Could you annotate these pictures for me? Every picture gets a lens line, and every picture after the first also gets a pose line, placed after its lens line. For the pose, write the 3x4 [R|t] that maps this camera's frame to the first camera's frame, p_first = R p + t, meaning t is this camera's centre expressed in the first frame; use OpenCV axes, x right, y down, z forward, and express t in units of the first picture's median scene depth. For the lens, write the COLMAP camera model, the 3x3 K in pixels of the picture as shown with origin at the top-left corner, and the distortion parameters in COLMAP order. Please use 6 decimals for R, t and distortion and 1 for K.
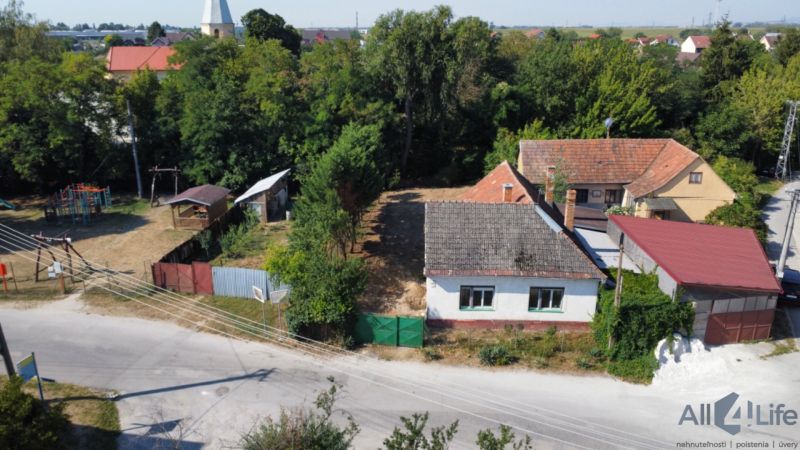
lens RADIAL K [[606.9, 0, 400.0], [0, 606.9, 225.0], [0, 0, 1]] dist [-0.002407, 0.000828]
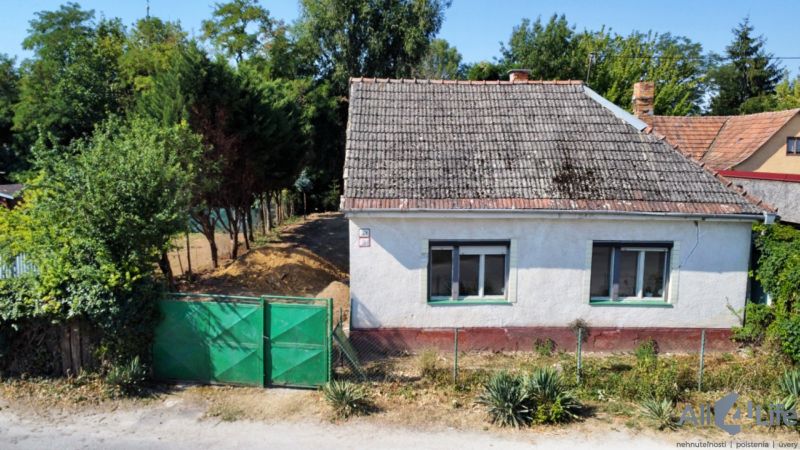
lens RADIAL K [[606.9, 0, 400.0], [0, 606.9, 225.0], [0, 0, 1]] dist [-0.002407, 0.000828]
pose [[0.998550, -0.000756, 0.053822, 0.040274], [0.011229, 0.980826, -0.194560, 0.119877], [-0.052643, 0.194883, 0.979413, 0.414038]]
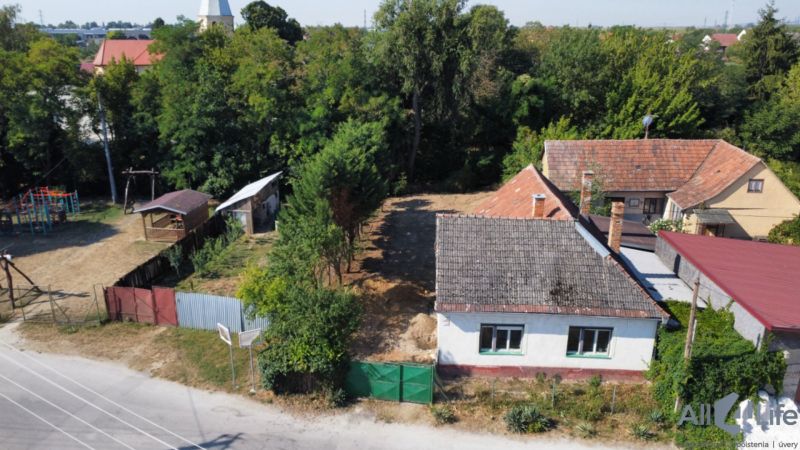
lens RADIAL K [[606.9, 0, 400.0], [0, 606.9, 225.0], [0, 0, 1]] dist [-0.002407, 0.000828]
pose [[0.999904, 0.006621, -0.012171, 0.002263], [-0.006621, 0.999978, 0.000061, -0.019746], [0.012171, 0.000020, 0.999926, 0.146983]]
